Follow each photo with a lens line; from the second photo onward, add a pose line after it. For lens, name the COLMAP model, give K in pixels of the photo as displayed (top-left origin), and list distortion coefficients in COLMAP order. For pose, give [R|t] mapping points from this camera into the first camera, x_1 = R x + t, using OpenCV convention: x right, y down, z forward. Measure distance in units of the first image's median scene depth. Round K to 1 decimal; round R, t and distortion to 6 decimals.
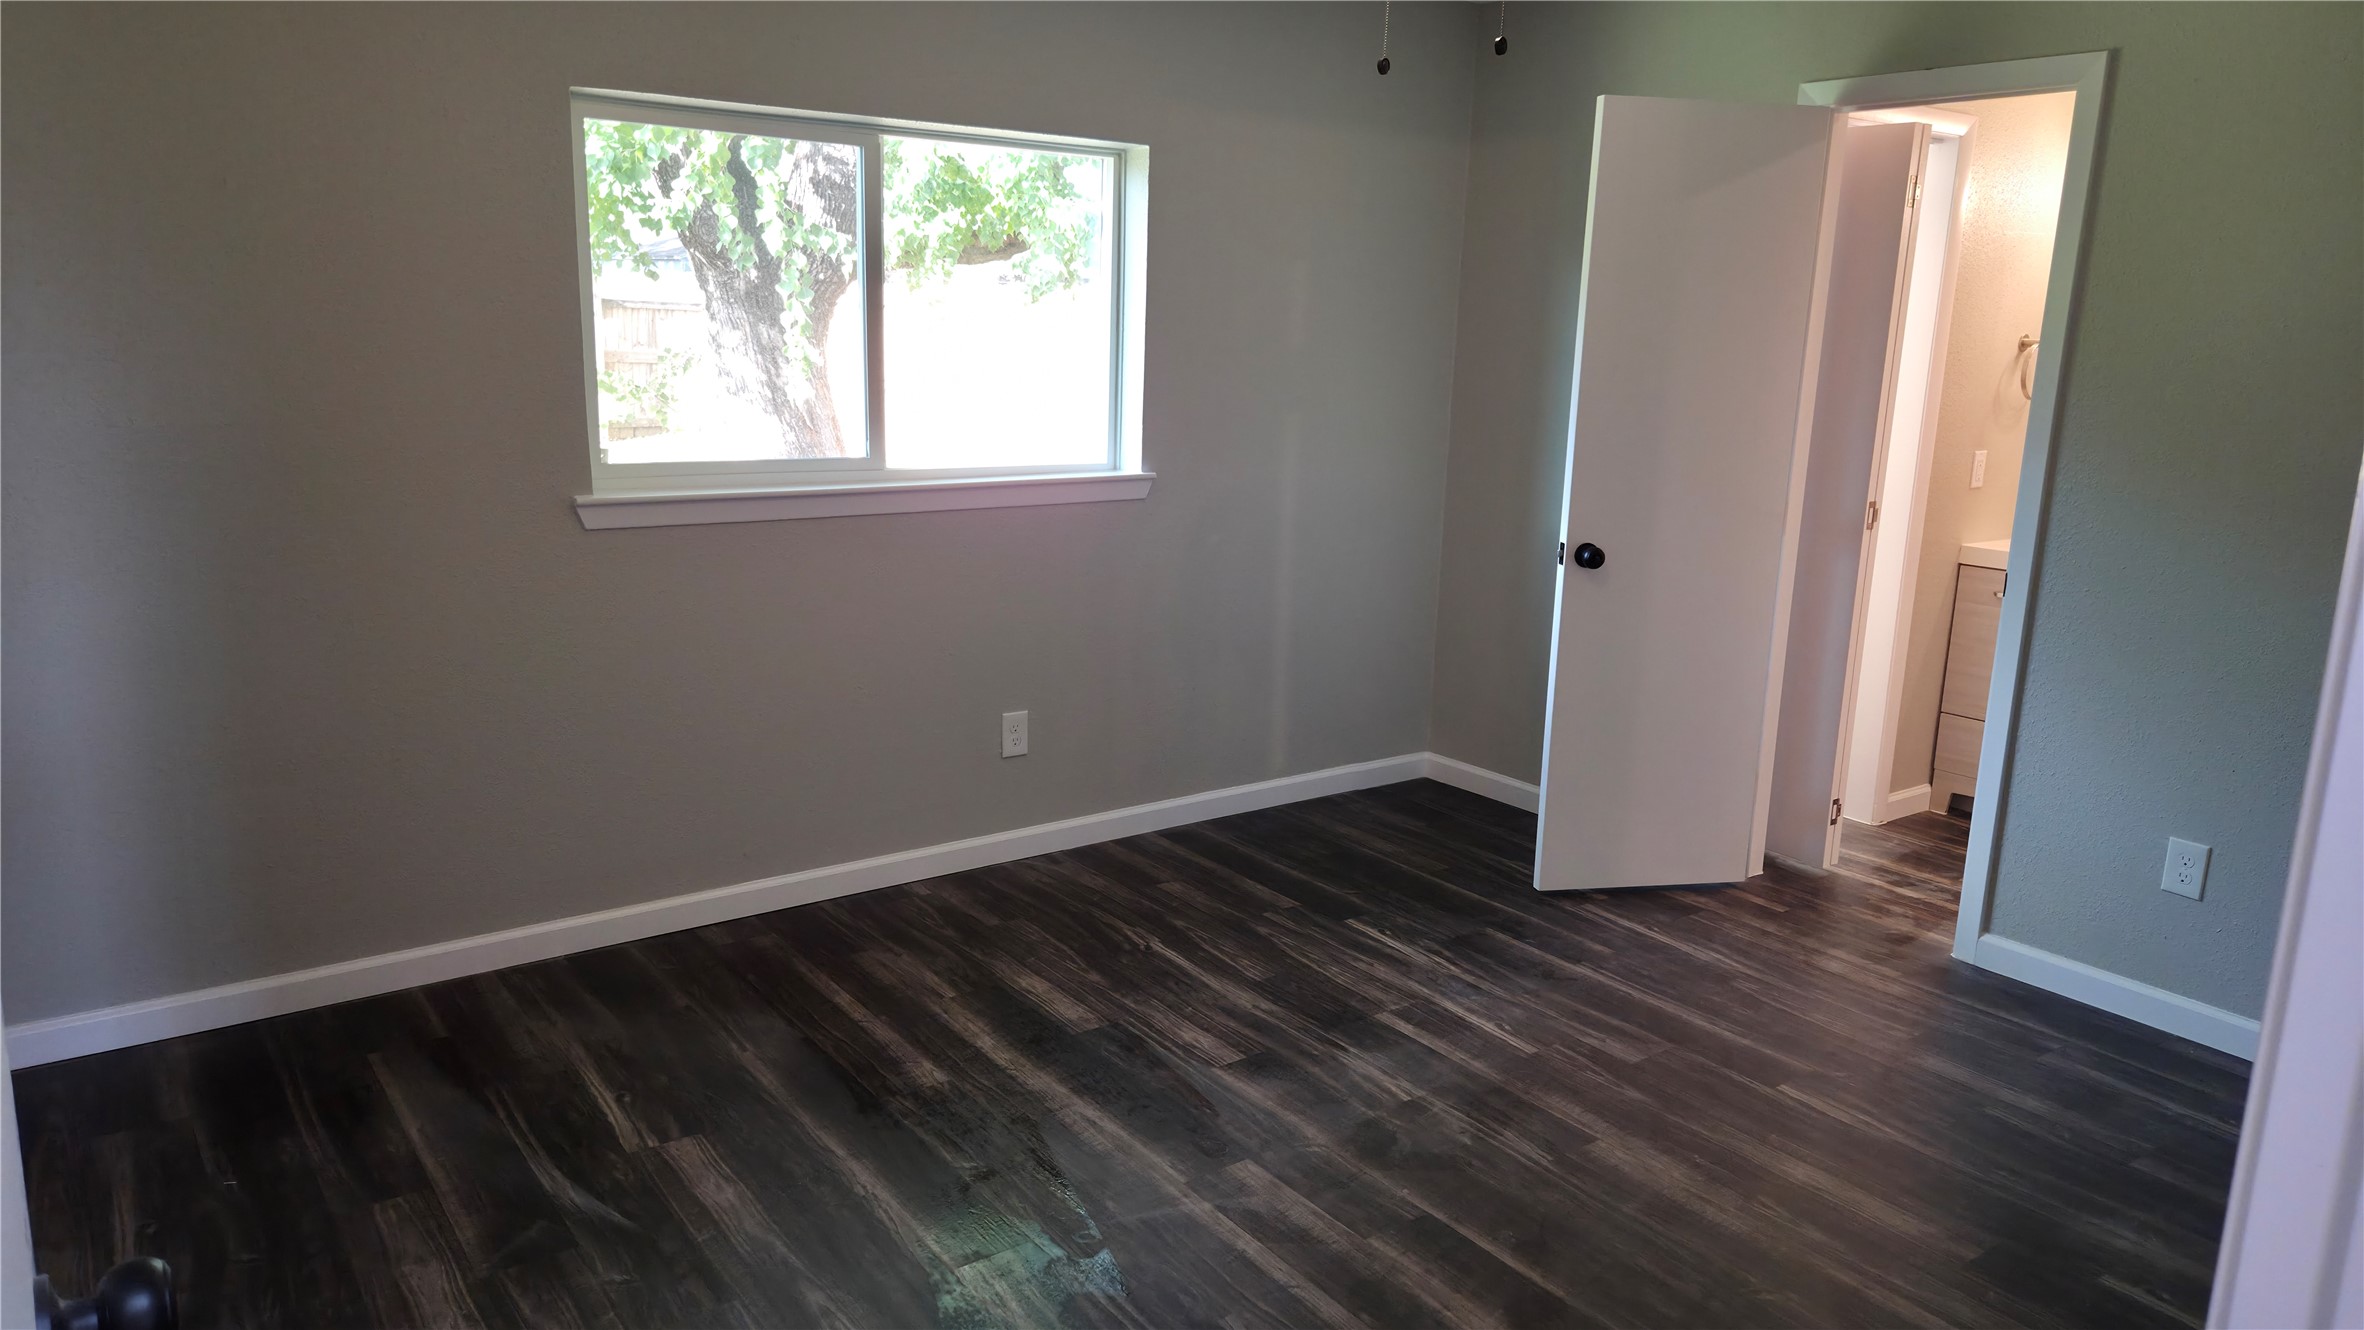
lens RADIAL K [[1612.3, 0, 1182.8], [0, 1612.3, 662.8], [0, 0, 1]] dist [0.039127, -0.000709]
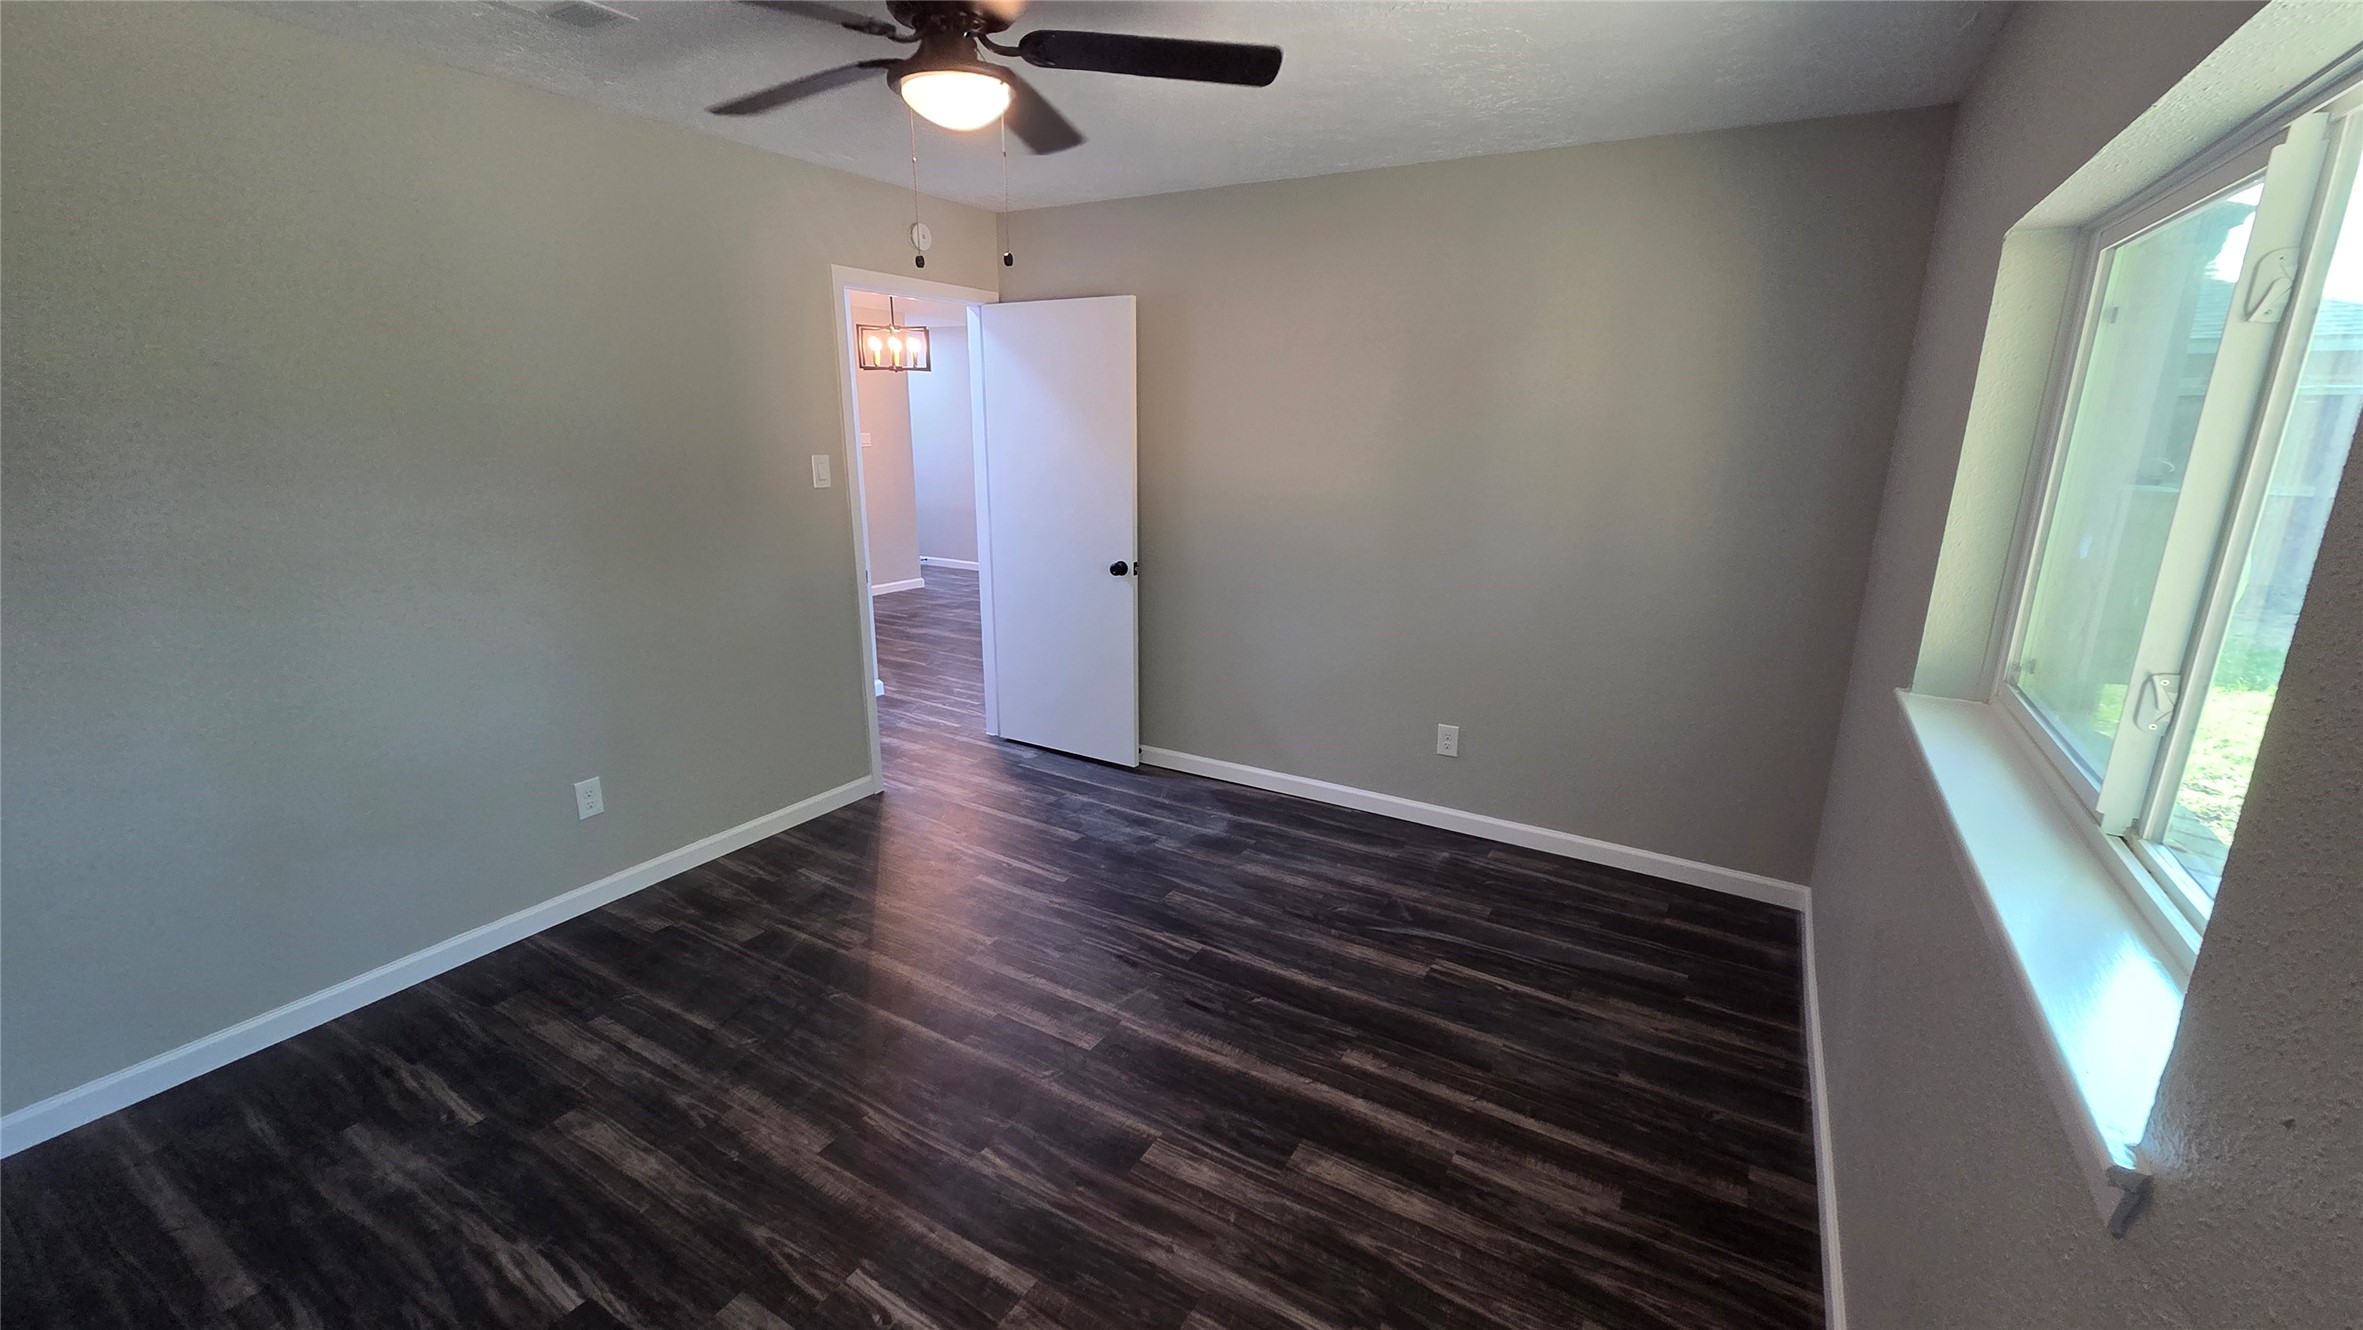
lens RADIAL K [[962.8, 0, 1180.1], [0, 962.8, 662.7], [0, 0, 1]] dist [-0.000903, -0.000158]
pose [[-0.921603, 0.058390, -0.383716, 0.249898], [-0.118071, 0.899591, 0.420471, -0.334515], [0.369739, 0.432813, -0.822171, 1.451699]]
